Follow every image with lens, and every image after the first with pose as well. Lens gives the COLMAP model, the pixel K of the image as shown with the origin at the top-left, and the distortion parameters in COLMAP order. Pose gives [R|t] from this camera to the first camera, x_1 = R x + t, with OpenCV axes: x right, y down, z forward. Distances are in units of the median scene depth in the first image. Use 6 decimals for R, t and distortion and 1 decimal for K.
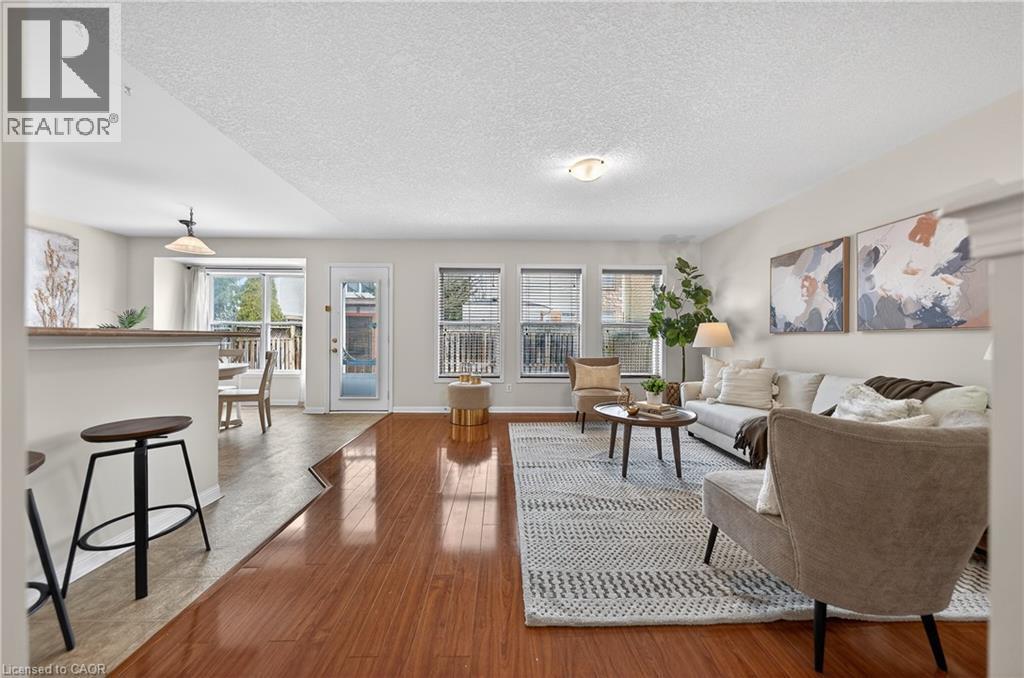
lens RADIAL K [[351.4, 0, 507.7], [0, 351.4, 338.6], [0, 0, 1]] dist [-0.001706, -0.000141]
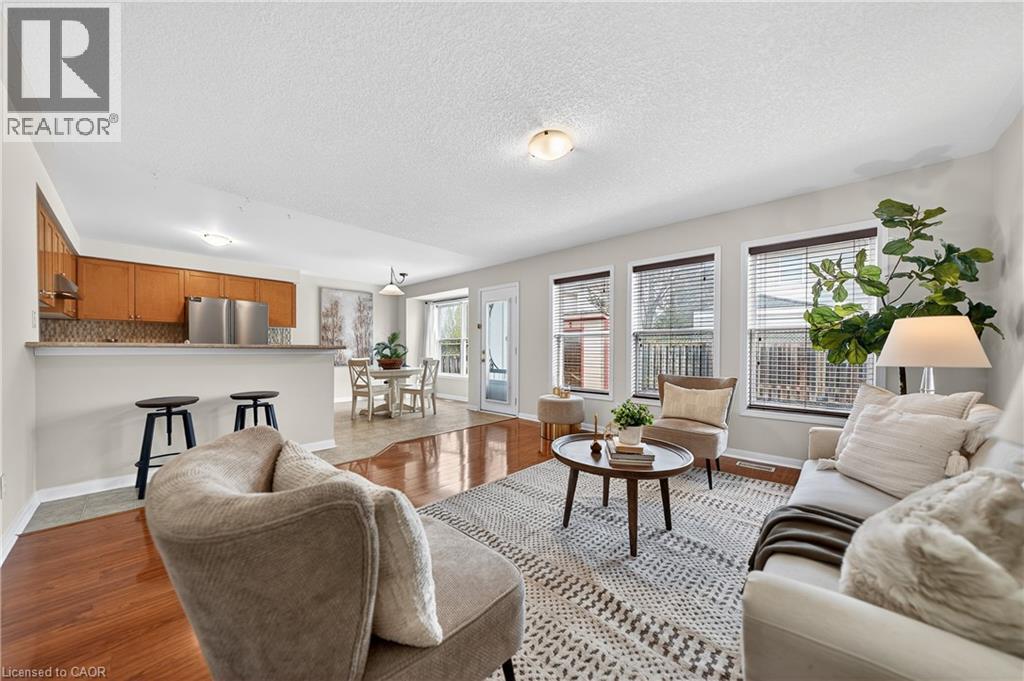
lens RADIAL K [[355.0, 0, 511.2], [0, 355.0, 350.1], [0, 0, 1]] dist [-0.000711, -0.000058]
pose [[0.715544, -0.002714, -0.698563, 0.584691], [-0.001176, 0.999986, -0.005090, 0.006222], [0.698567, 0.004463, 0.715531, 0.259544]]
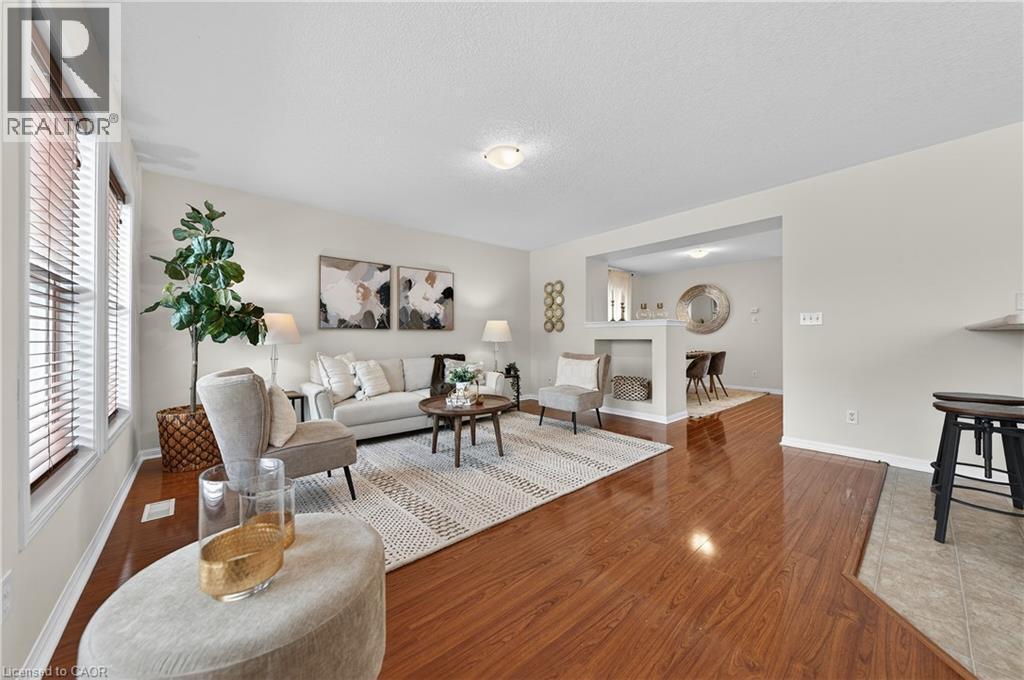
lens RADIAL K [[357.3, 0, 511.9], [0, 357.3, 336.2], [0, 0, 1]] dist [0.000376, 0.000050]
pose [[-0.640300, 0.000989, 0.768125, -0.415753], [0.001527, 0.999999, -0.000015, 0.008099], [-0.768124, 0.001163, -0.640300, 1.253096]]
